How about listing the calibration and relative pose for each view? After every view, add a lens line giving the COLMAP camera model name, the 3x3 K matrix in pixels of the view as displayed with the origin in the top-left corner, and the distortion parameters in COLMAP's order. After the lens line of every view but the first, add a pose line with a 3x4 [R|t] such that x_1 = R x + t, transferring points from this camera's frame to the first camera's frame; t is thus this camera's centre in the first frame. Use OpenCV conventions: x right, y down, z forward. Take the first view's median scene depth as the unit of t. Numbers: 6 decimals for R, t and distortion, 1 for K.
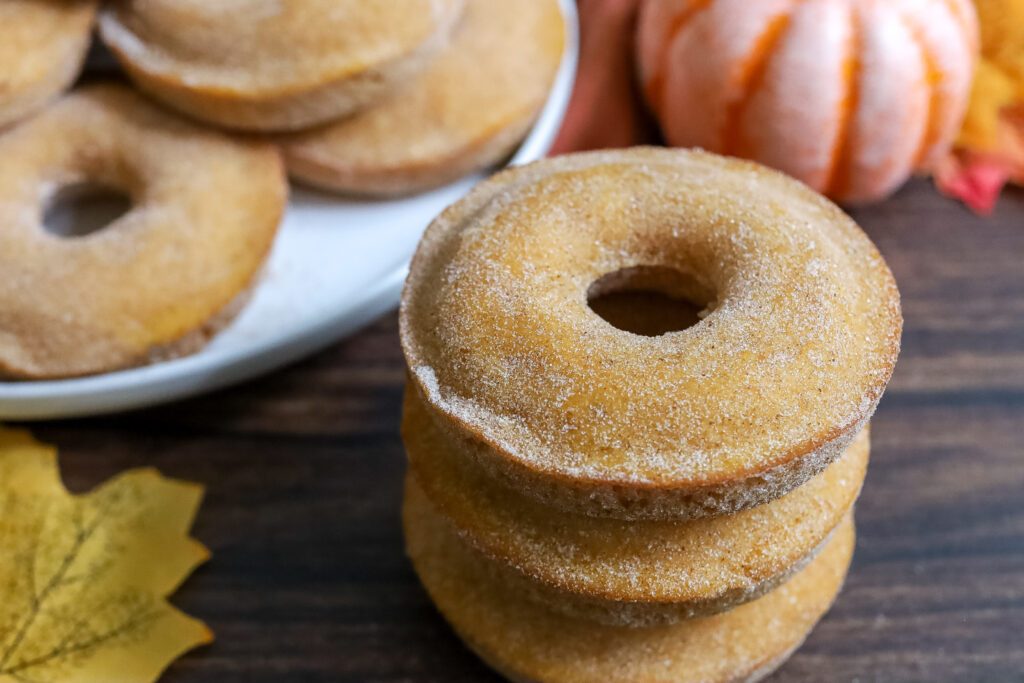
lens RADIAL K [[1672.5, 0, 512.0], [0, 1672.5, 341.5], [0, 0, 1]] dist [-0.063530, 0.136158]
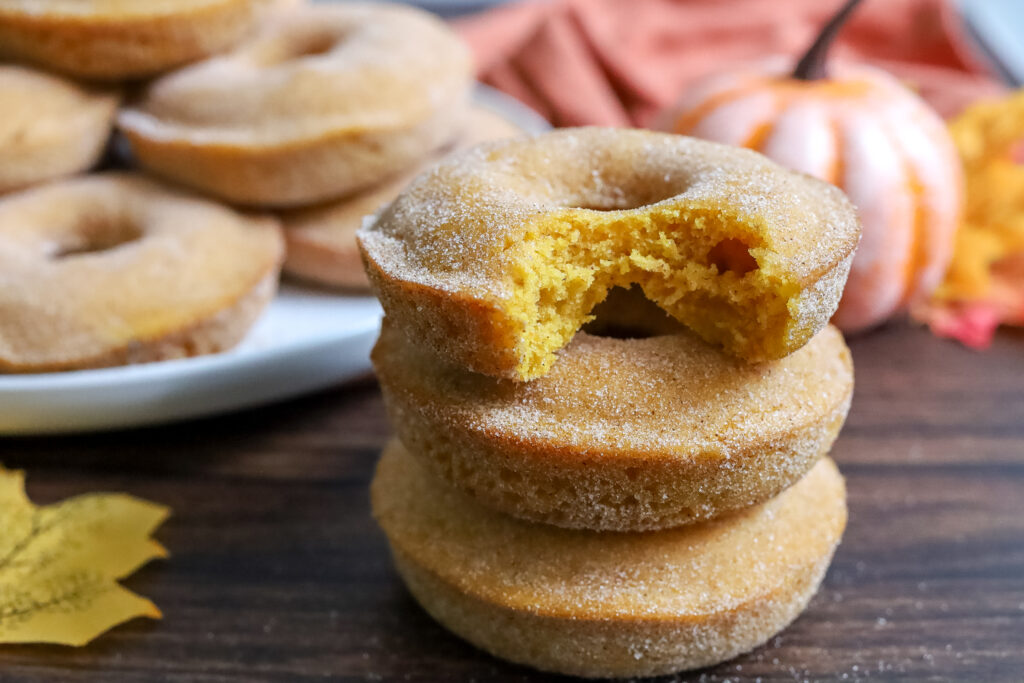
lens RADIAL K [[1672.5, 0, 512.0], [0, 1672.5, 341.5], [0, 0, 1]] dist [-0.063530, 0.136158]
pose [[0.999380, 0.015796, -0.031468, 0.043563], [-0.026451, 0.926699, -0.374872, 0.378627], [0.023240, 0.375471, 0.926543, 0.083591]]
